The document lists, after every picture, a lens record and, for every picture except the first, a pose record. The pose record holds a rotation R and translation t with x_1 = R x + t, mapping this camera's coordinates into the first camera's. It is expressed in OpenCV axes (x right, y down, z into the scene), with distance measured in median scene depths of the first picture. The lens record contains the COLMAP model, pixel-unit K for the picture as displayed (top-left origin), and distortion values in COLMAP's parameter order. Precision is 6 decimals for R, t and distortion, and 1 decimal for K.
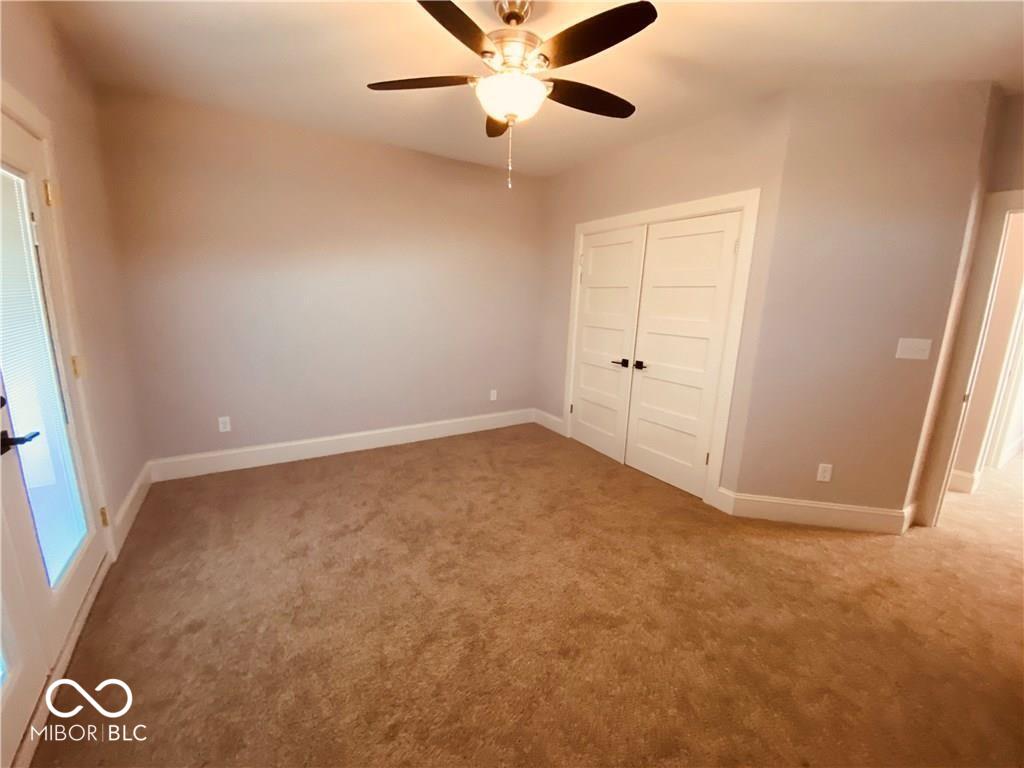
lens RADIAL K [[412.8, 0, 516.1], [0, 412.8, 383.6], [0, 0, 1]] dist [0.045281, -0.034767]
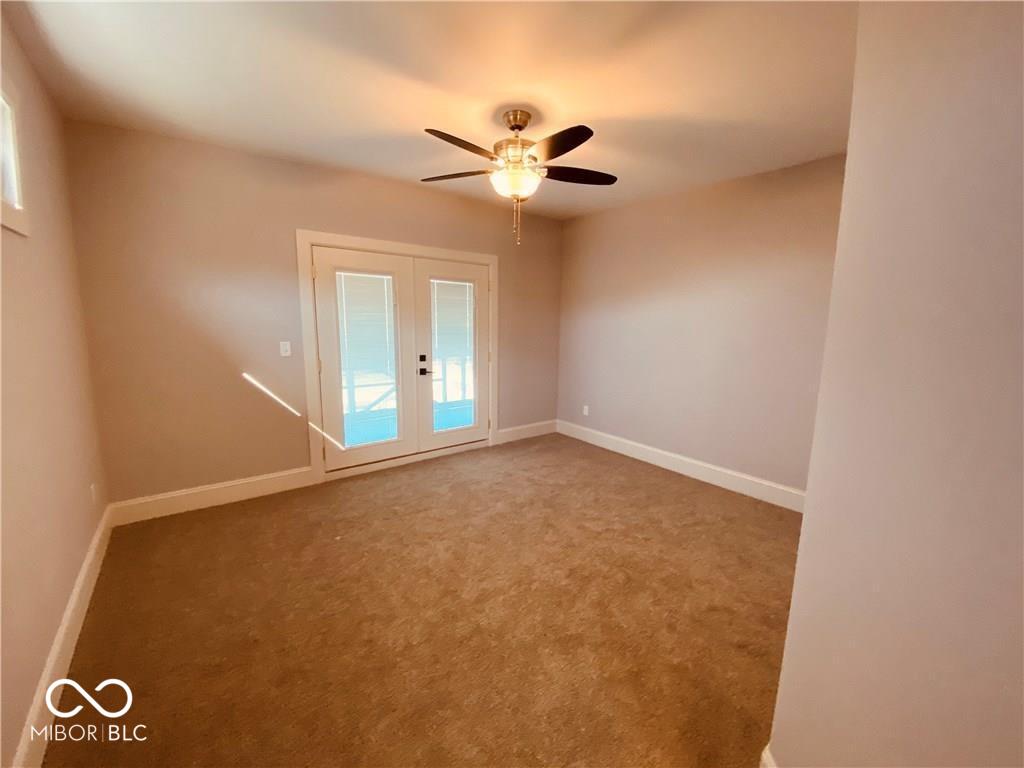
lens RADIAL K [[412.8, 0, 516.1], [0, 412.8, 383.6], [0, 0, 1]] dist [0.045281, -0.034767]
pose [[0.100714, 0.123520, -0.987218, 0.931047], [-0.220078, 0.970449, 0.098970, -0.113329], [0.970269, 0.207297, 0.124921, 0.619655]]
